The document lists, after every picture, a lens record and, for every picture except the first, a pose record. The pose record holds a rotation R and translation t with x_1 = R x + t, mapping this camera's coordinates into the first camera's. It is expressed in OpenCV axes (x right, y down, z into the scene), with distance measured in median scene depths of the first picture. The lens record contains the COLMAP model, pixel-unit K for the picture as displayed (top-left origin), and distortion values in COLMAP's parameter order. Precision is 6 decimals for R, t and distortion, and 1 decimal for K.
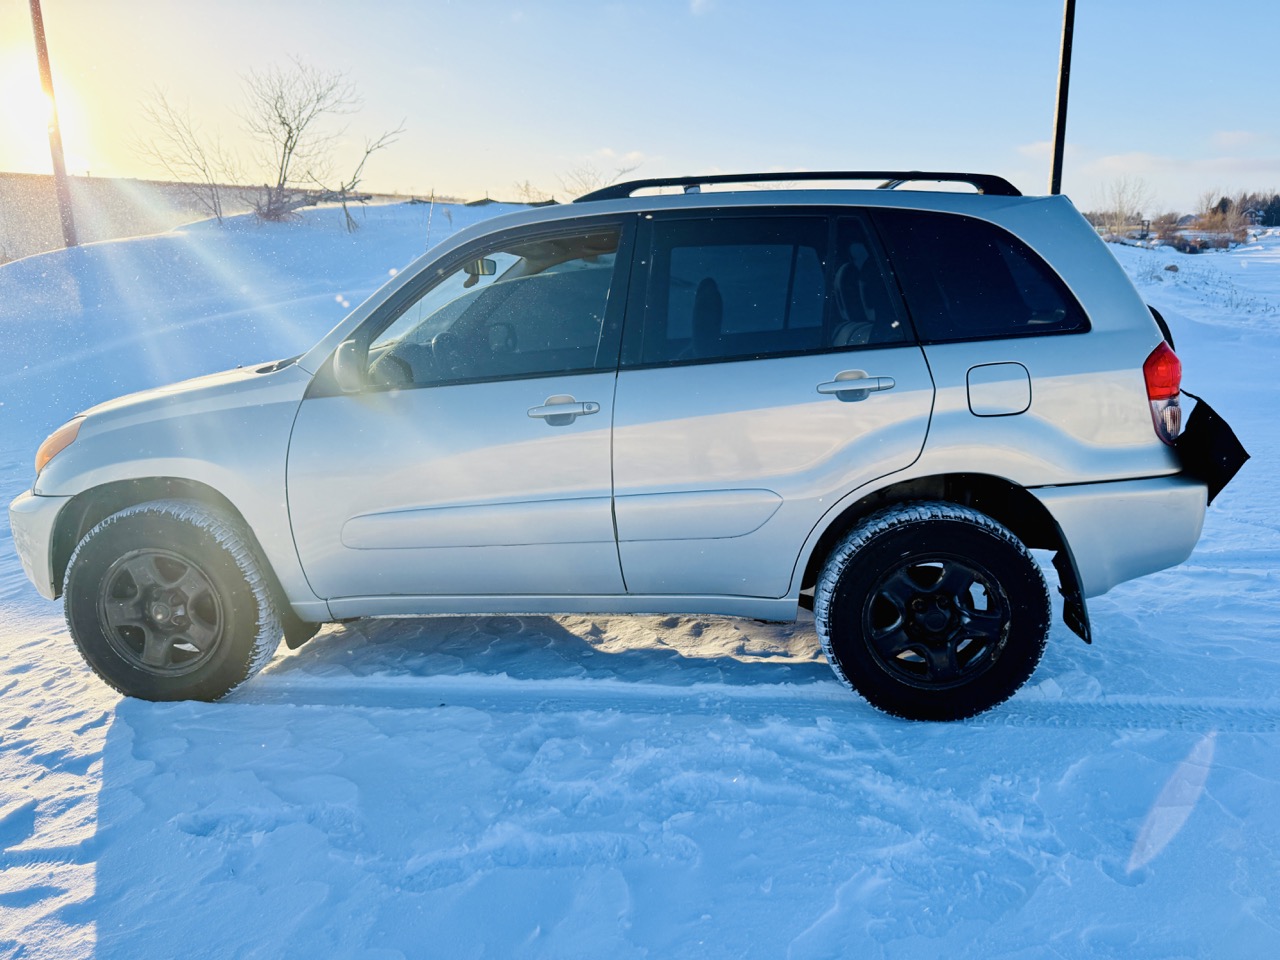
lens RADIAL K [[893.9, 0, 640.0], [0, 893.9, 480.0], [0, 0, 1]] dist [-0.001540, -0.000453]
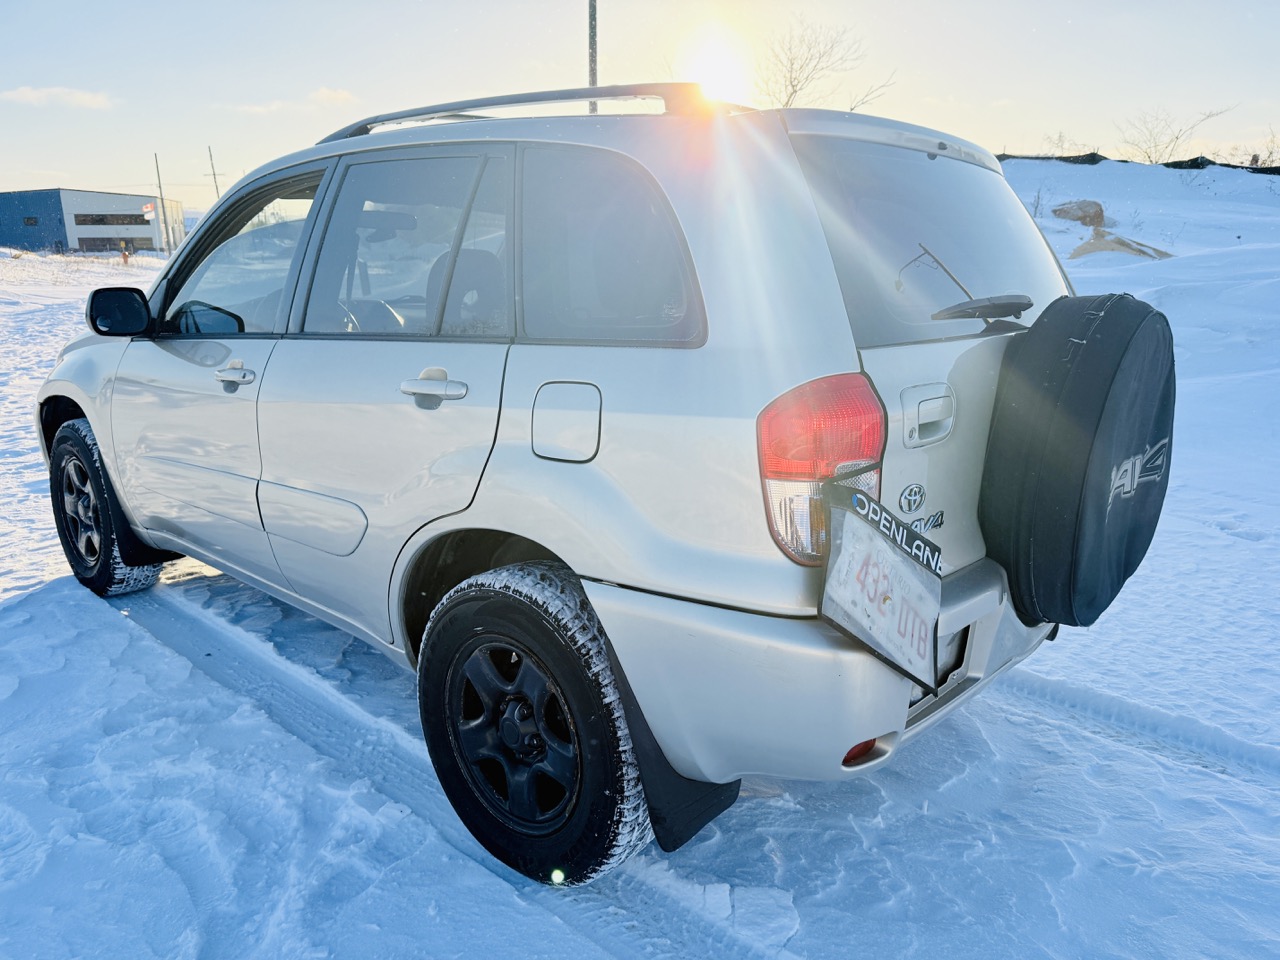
lens RADIAL K [[893.9, 0, 640.0], [0, 893.9, 480.0], [0, 0, 1]] dist [-0.001540, -0.000453]
pose [[0.806581, 0.170305, -0.566059, 0.800090], [-0.148307, 0.985272, 0.085106, -0.118870], [0.572216, 0.015306, 0.819960, 0.483891]]
